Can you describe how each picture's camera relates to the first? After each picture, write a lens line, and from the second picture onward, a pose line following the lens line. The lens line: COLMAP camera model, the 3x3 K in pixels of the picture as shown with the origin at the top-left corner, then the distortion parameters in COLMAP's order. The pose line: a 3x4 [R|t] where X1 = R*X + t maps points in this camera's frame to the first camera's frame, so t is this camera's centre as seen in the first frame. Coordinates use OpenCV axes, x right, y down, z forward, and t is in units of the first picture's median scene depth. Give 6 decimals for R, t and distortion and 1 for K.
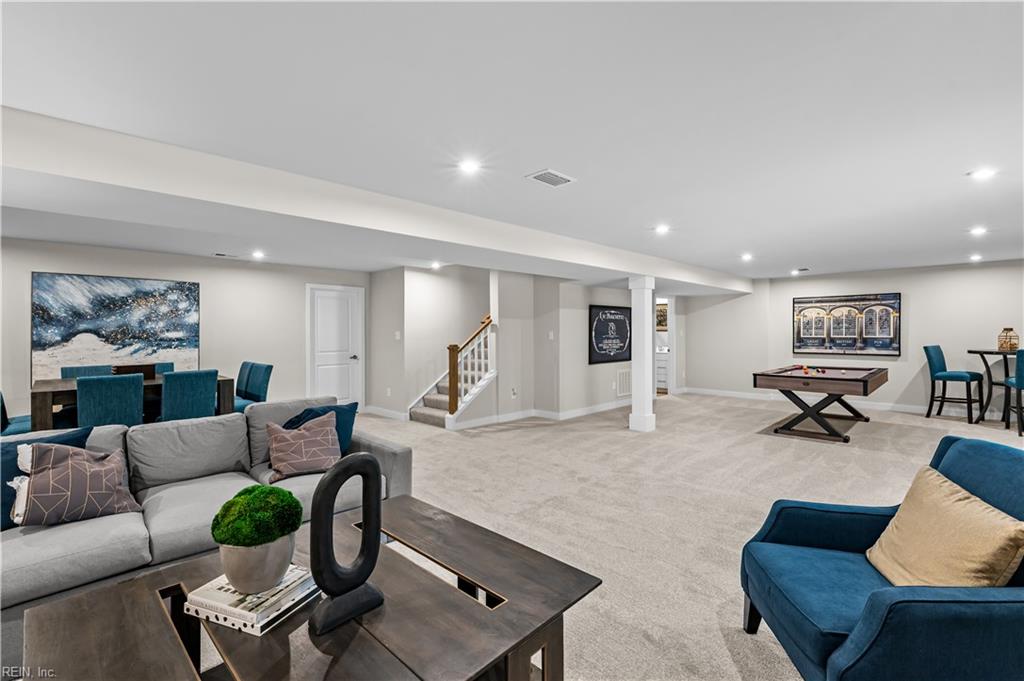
lens RADIAL K [[442.6, 0, 517.8], [0, 442.6, 333.4], [0, 0, 1]] dist [-0.010497, -0.003821]
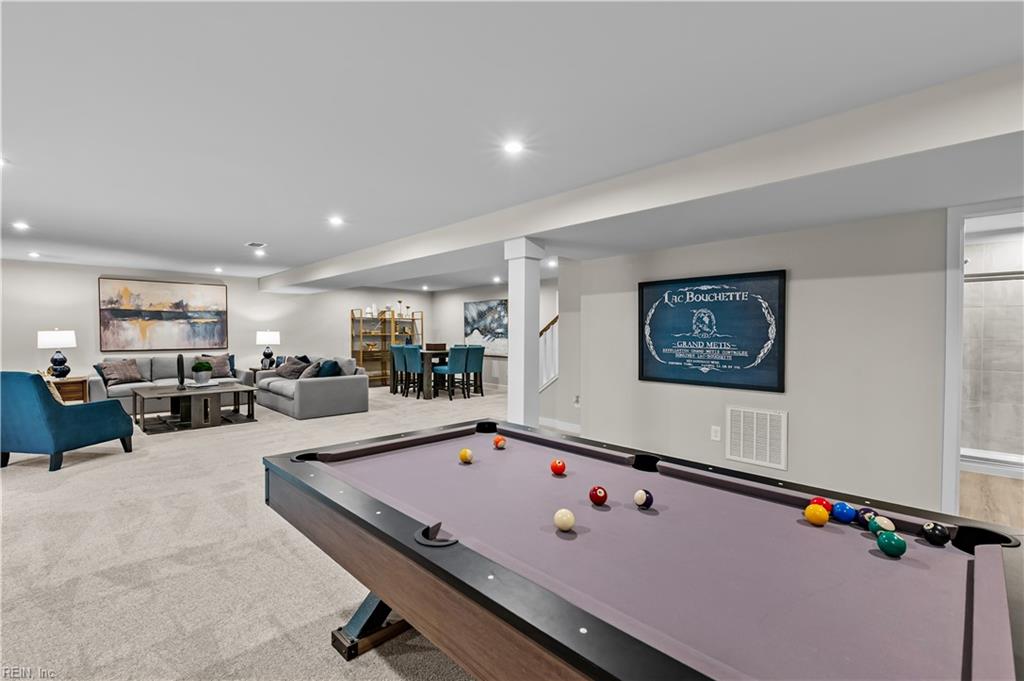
lens RADIAL K [[442.6, 0, 515.3], [0, 442.6, 344.8], [0, 0, 1]] dist [-0.010497, -0.003821]
pose [[-0.003576, 0.030546, -0.999527, 0.798049], [-0.008972, 0.999492, 0.030577, 0.004139], [0.999953, 0.009077, -0.003300, 0.857120]]
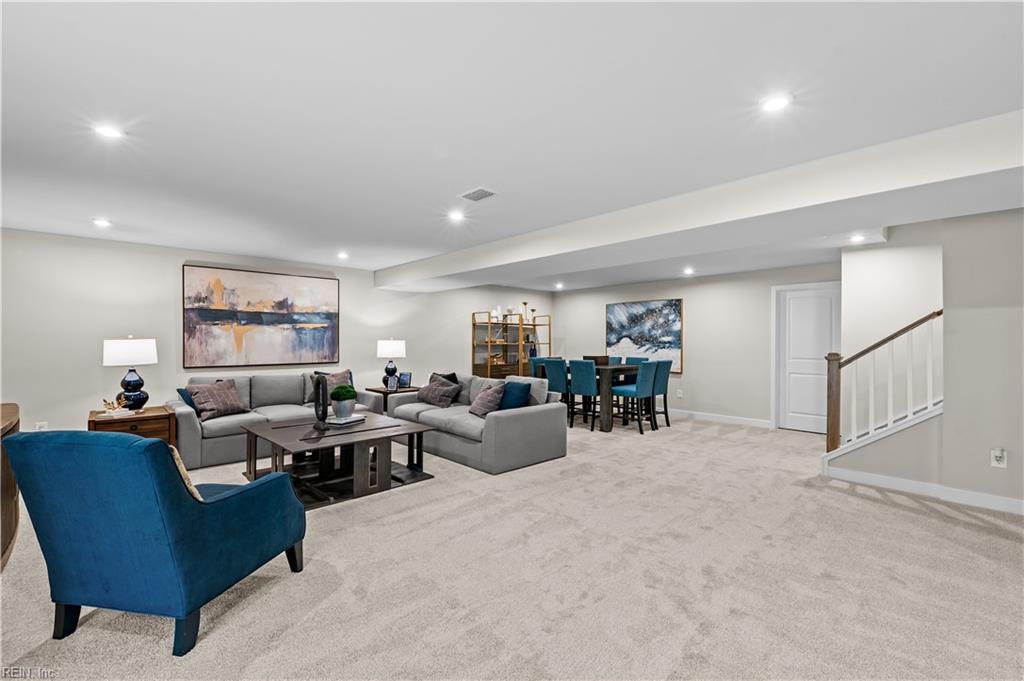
lens RADIAL K [[442.6, 0, 516.2], [0, 442.6, 342.2], [0, 0, 1]] dist [-0.010497, -0.003821]
pose [[-0.036665, 0.005242, -0.999314, 0.491622], [-0.008423, 0.999949, 0.005554, 0.007696], [0.999292, 0.008621, -0.036619, 0.466203]]
